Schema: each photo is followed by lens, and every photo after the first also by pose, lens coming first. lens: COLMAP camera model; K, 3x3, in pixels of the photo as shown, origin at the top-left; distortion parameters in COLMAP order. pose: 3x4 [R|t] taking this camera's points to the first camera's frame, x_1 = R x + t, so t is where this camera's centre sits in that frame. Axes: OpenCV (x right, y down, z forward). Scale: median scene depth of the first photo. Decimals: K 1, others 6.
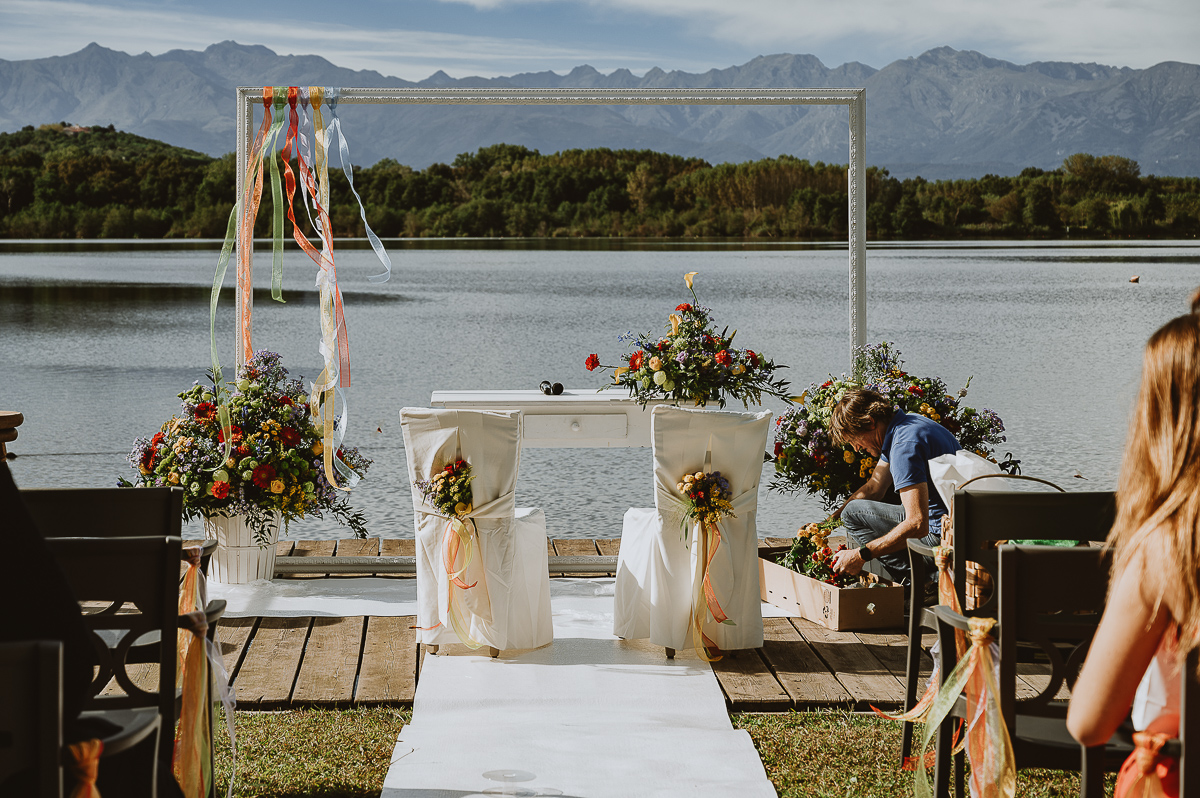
lens RADIAL K [[2283.4, 0, 598.9], [0, 2283.4, 397.8], [0, 0, 1]] dist [0.006119, 0.000000]
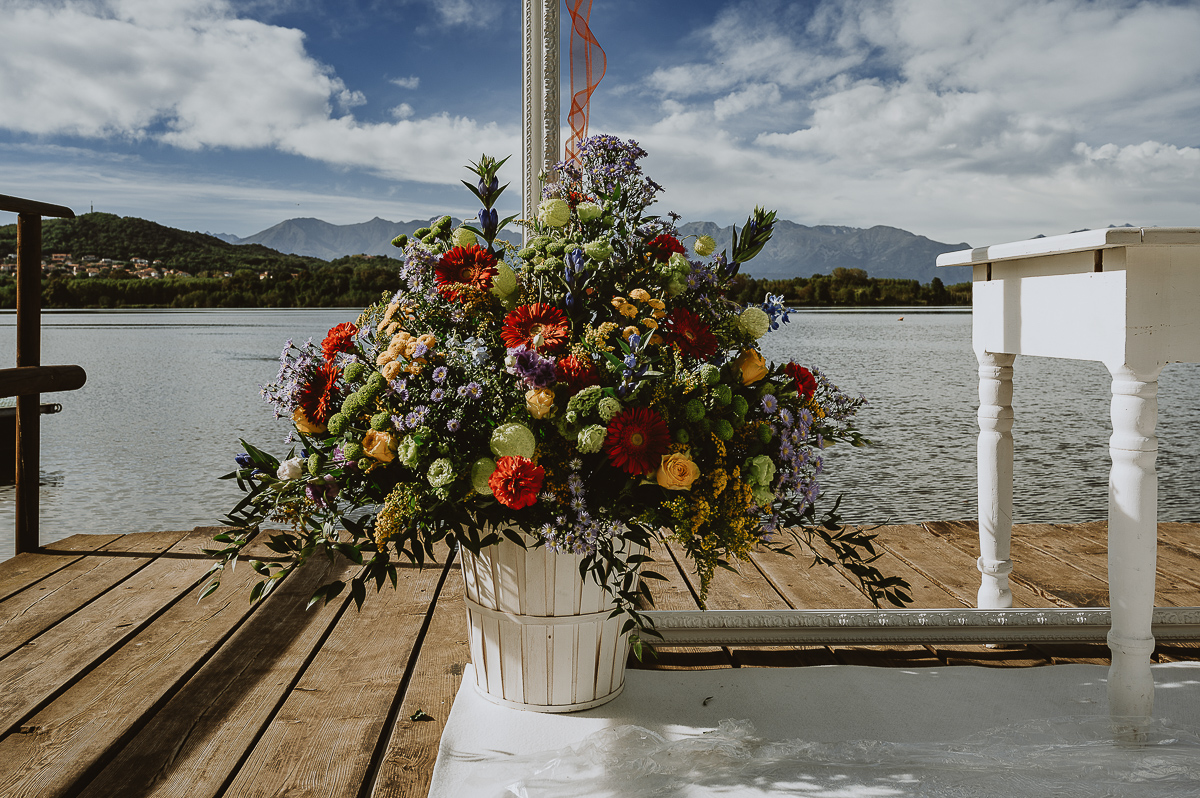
lens RADIAL K [[1042.0, 0, 651.9], [0, 1042.0, 438.6], [0, 0, 1]] dist [-0.003154, -0.001242]
pose [[0.999277, -0.002818, 0.037917, -0.146680], [0.000752, 0.998519, 0.054392, 0.024557], [-0.038014, -0.054324, 0.997799, 0.818498]]
